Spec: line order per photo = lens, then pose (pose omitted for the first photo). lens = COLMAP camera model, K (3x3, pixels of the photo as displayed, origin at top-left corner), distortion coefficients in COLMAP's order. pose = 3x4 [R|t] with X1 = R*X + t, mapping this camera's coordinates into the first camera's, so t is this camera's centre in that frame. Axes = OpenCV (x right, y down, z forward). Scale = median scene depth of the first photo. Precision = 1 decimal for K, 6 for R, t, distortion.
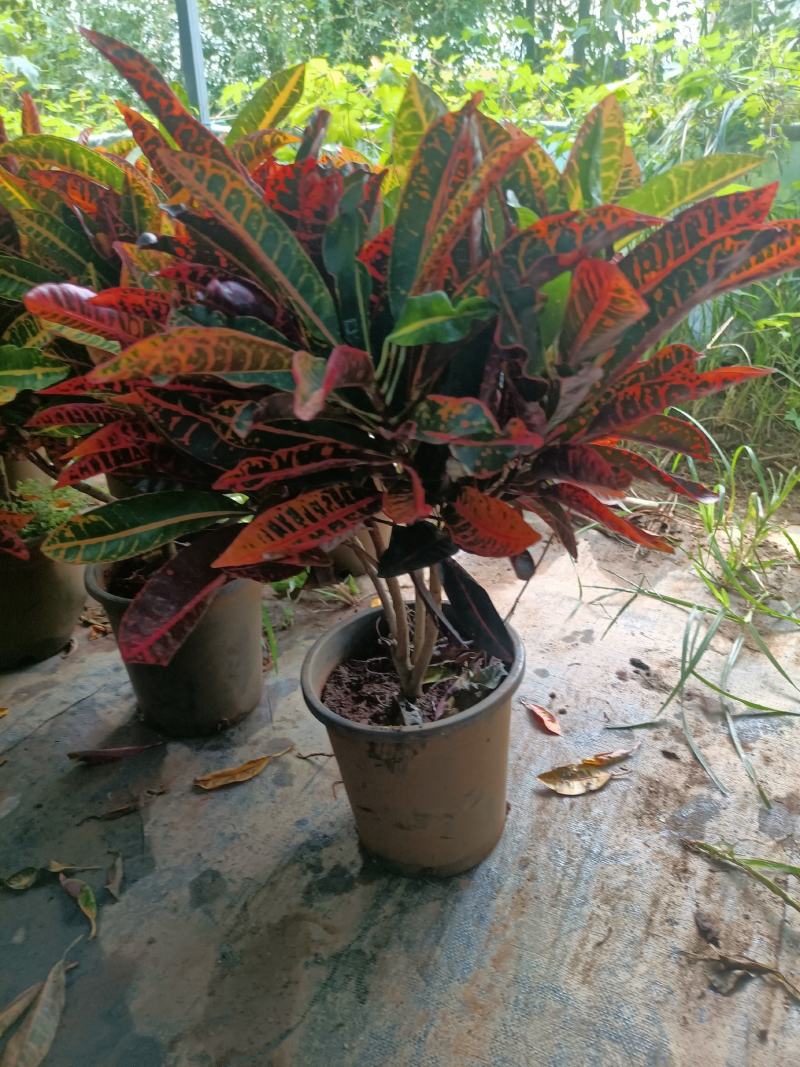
lens RADIAL K [[822.6, 0, 390.0], [0, 822.6, 531.0], [0, 0, 1]] dist [0.021749, -0.019665]
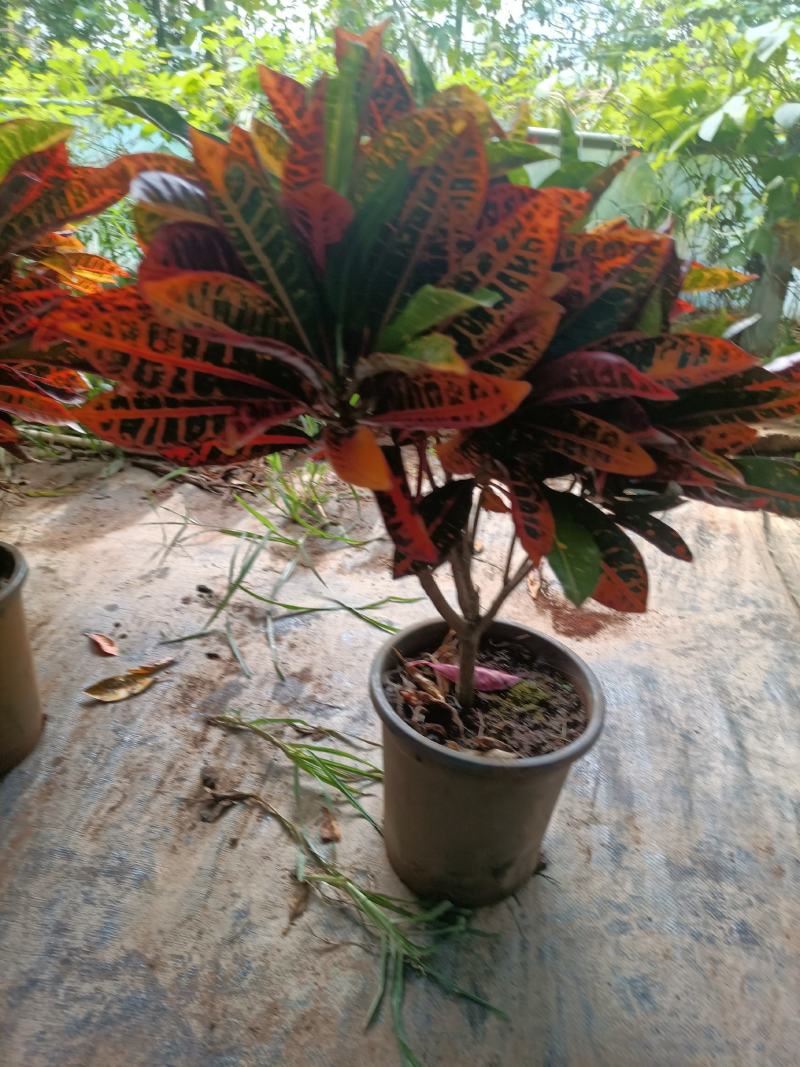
lens RADIAL K [[822.6, 0, 399.9], [0, 822.6, 534.5], [0, 0, 1]] dist [0.021749, -0.019665]
pose [[0.940463, -0.102264, 0.324147, 0.241475], [0.099219, 0.994727, 0.025952, 0.103602], [-0.325092, 0.007754, 0.945651, -0.187626]]
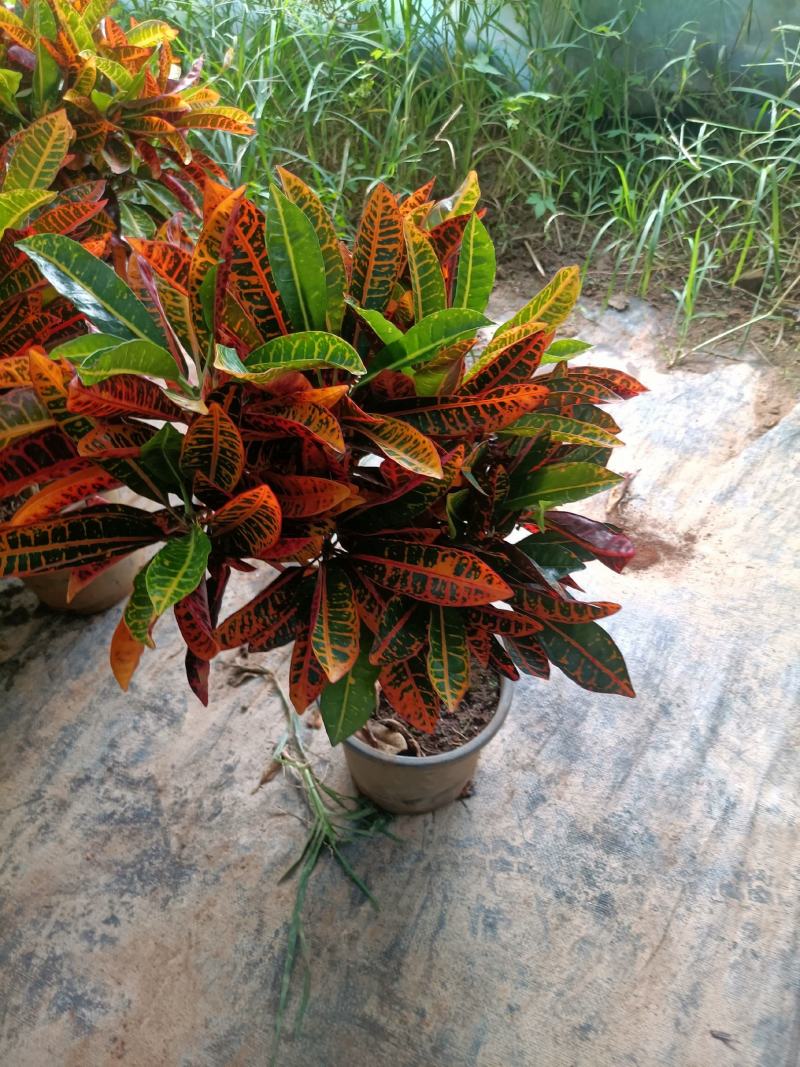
lens RADIAL K [[822.6, 0, 399.2], [0, 822.6, 533.3], [0, 0, 1]] dist [0.021749, -0.019665]
pose [[0.999794, 0.000633, -0.020275, 0.577146], [0.006771, 0.931770, 0.362986, -0.218142], [0.019121, -0.363048, 0.931574, -0.274276]]
